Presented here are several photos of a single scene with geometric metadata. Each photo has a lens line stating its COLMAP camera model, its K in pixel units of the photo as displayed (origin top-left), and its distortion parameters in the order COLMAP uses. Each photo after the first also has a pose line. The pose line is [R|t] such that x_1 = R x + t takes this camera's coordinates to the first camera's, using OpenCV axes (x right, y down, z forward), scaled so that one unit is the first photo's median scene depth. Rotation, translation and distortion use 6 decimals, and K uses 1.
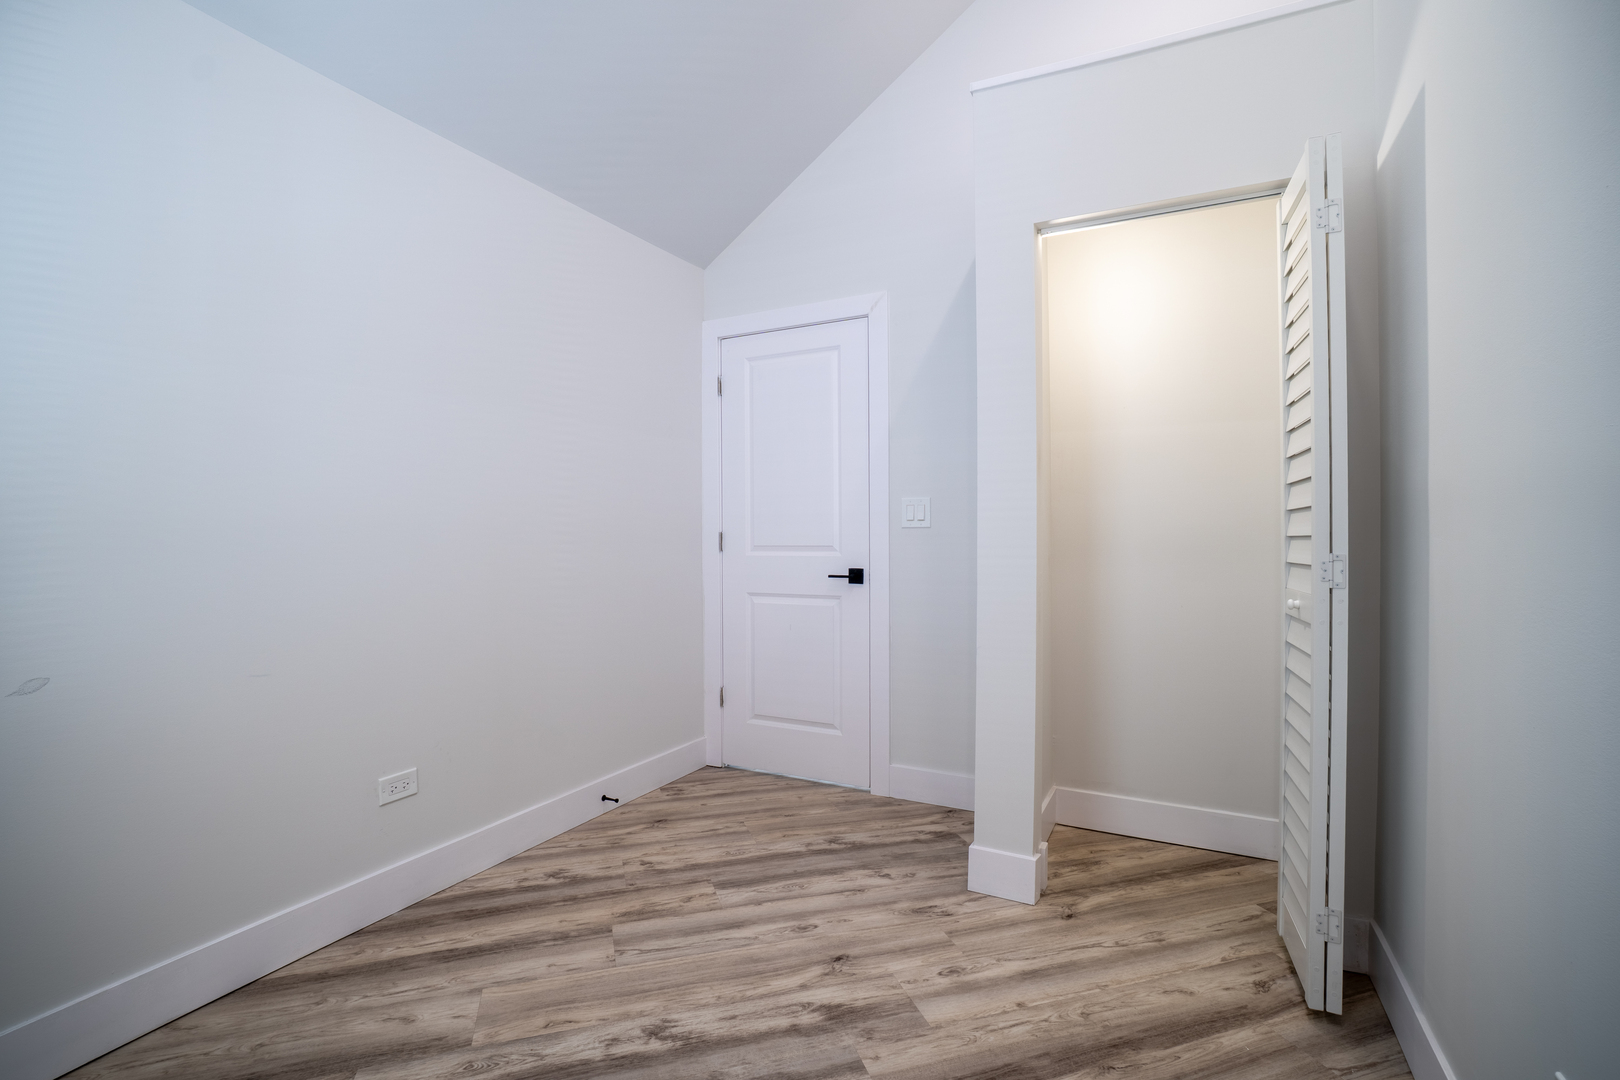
lens RADIAL K [[718.5, 0, 807.9], [0, 718.5, 535.0], [0, 0, 1]] dist [-0.068046, 0.026956]
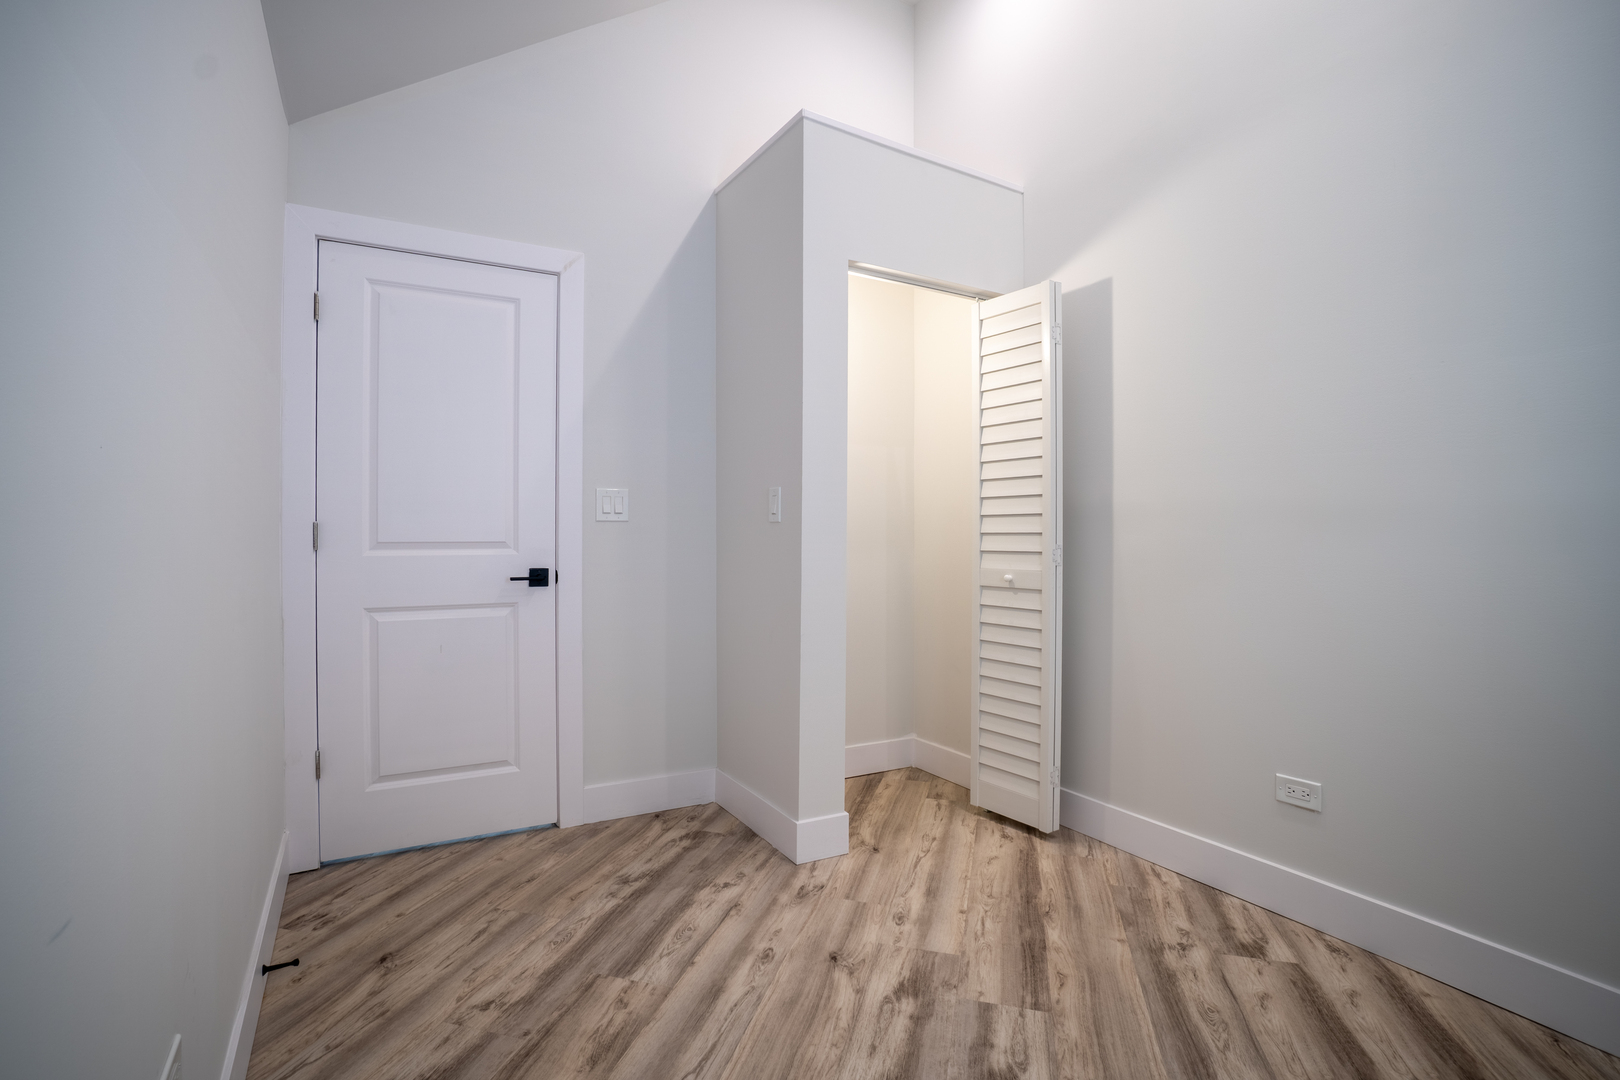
lens RADIAL K [[718.5, 0, 807.9], [0, 718.5, 535.0], [0, 0, 1]] dist [-0.068046, 0.026956]
pose [[0.563318, 0.003377, 0.826233, -0.679299], [-0.007650, 0.999970, 0.001129, 0.005717], [-0.826205, -0.006957, 0.563327, 0.407063]]
